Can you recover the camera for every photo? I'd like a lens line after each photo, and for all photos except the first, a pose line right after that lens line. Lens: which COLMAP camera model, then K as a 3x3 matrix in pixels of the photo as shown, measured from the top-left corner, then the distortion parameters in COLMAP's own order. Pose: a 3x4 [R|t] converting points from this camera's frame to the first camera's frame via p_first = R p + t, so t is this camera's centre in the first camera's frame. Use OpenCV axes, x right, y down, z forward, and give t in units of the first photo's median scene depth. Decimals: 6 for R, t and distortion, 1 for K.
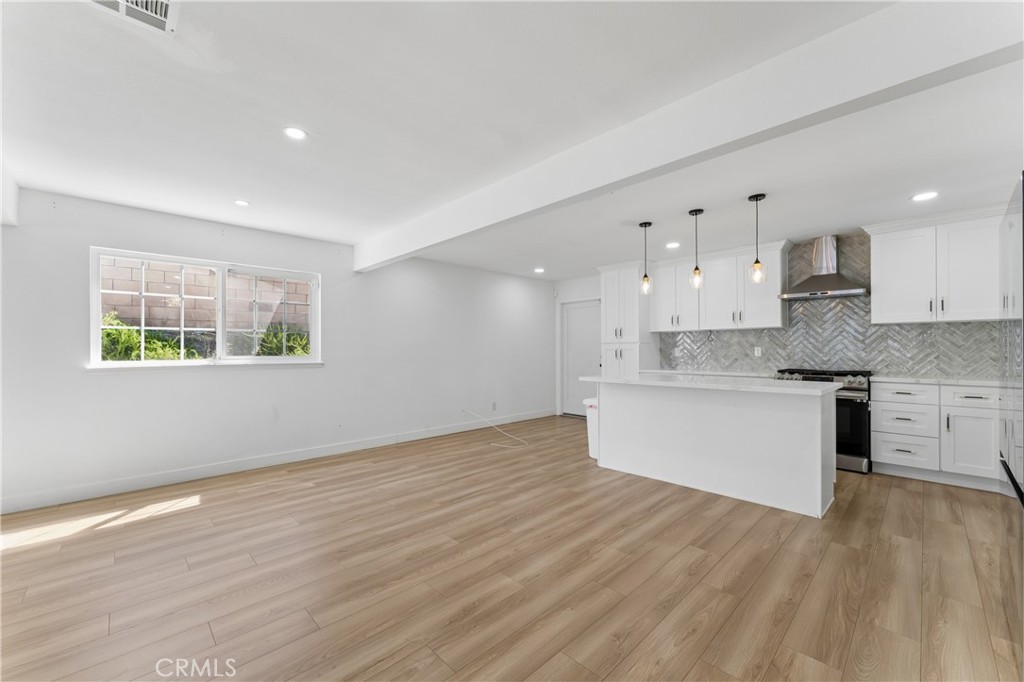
lens RADIAL K [[406.4, 0, 510.0], [0, 406.4, 349.6], [0, 0, 1]] dist [-0.001242, -0.000192]
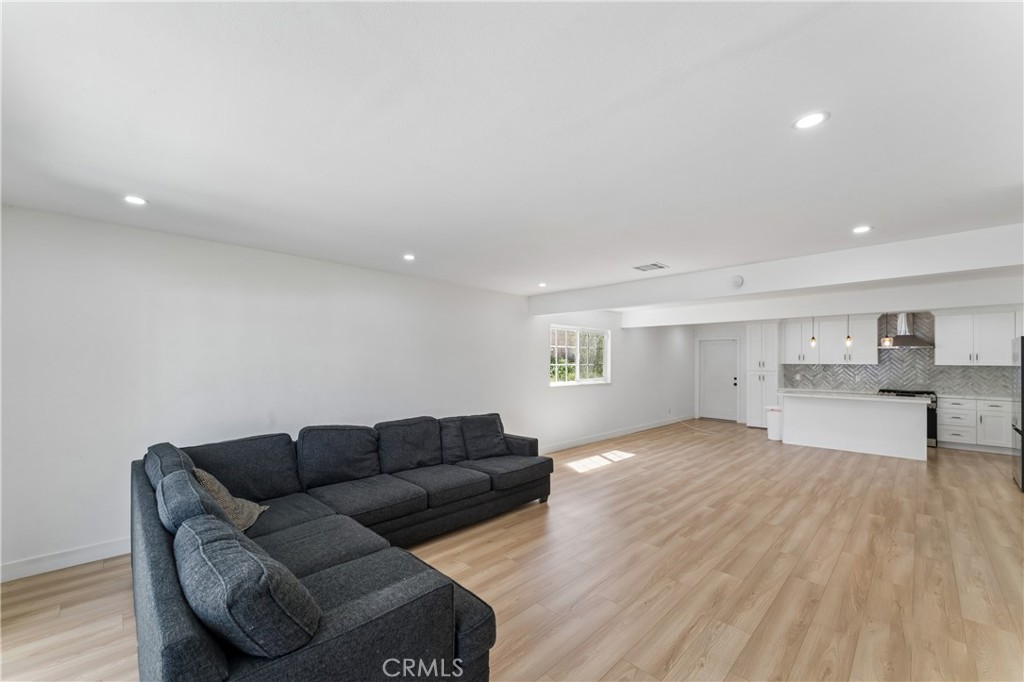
lens RADIAL K [[407.9, 0, 507.3], [0, 407.9, 357.9], [0, 0, 1]] dist [-0.001796, 0.000083]
pose [[0.999919, 0.011145, 0.006172, -1.058167], [-0.011096, 0.999908, -0.007865, -0.063084], [-0.006259, 0.007796, 0.999950, -0.823081]]
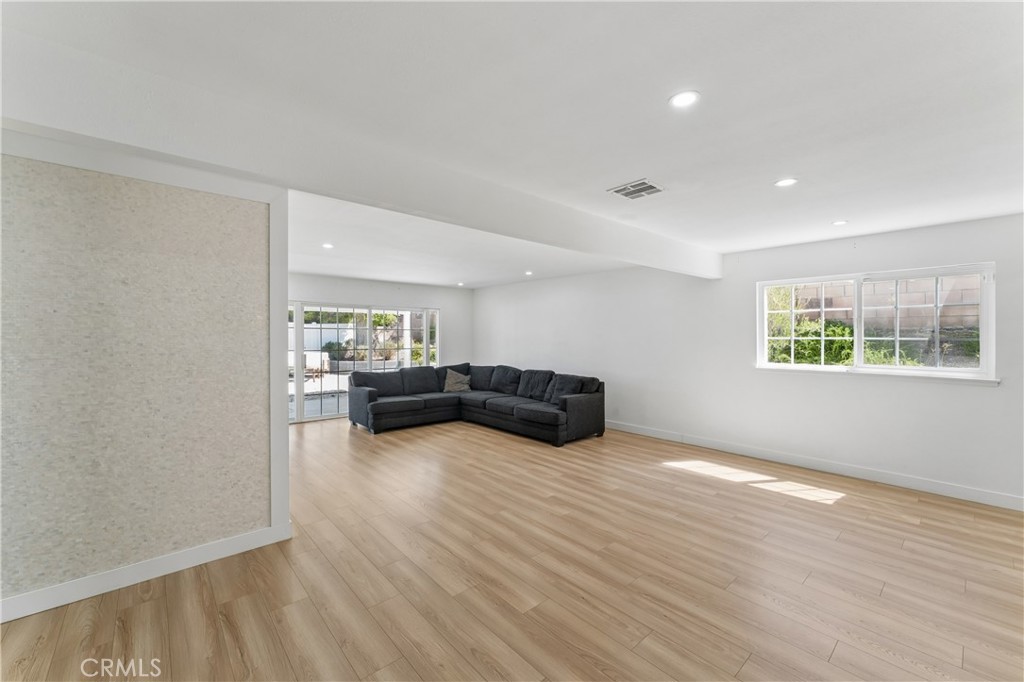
lens RADIAL K [[411.4, 0, 507.2], [0, 411.4, 334.9], [0, 0, 1]] dist [0.000176, 0.000286]
pose [[-0.052696, 0.004030, -0.998602, 0.397994], [0.002310, 0.999990, 0.003914, -0.066218], [0.998608, -0.002101, -0.052704, 0.159793]]
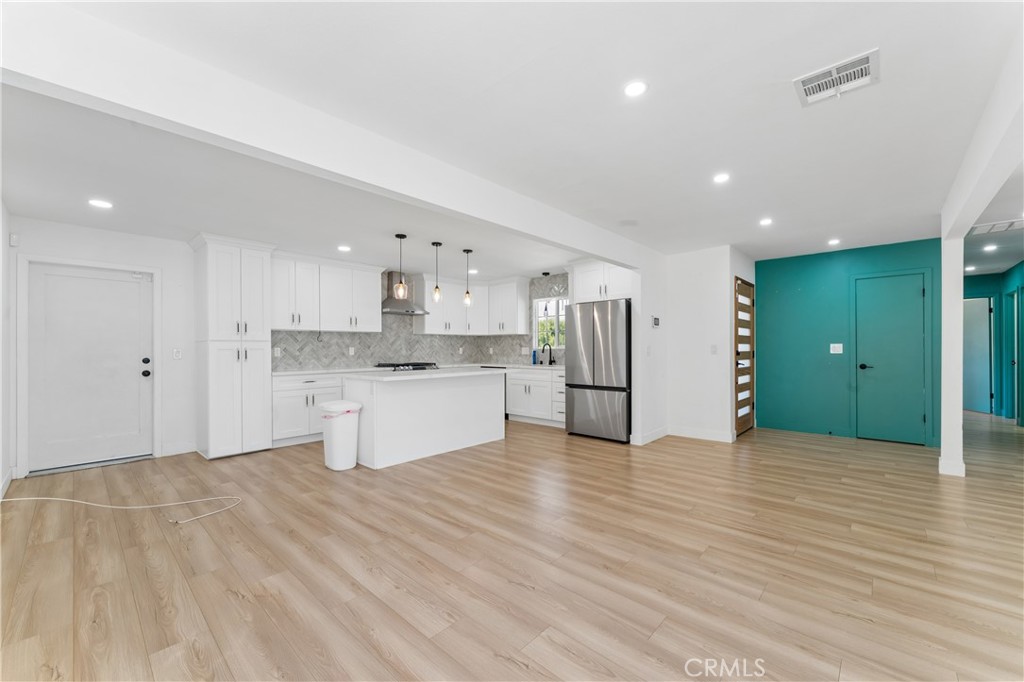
lens RADIAL K [[404.0, 0, 510.3], [0, 404.0, 351.8], [0, 0, 1]] dist [-0.000875, 0.000037]
pose [[-0.053066, -0.003550, 0.998585, -0.796366], [0.002832, 0.999989, 0.003705, 0.004693], [-0.998587, 0.003024, -0.053055, 0.769934]]
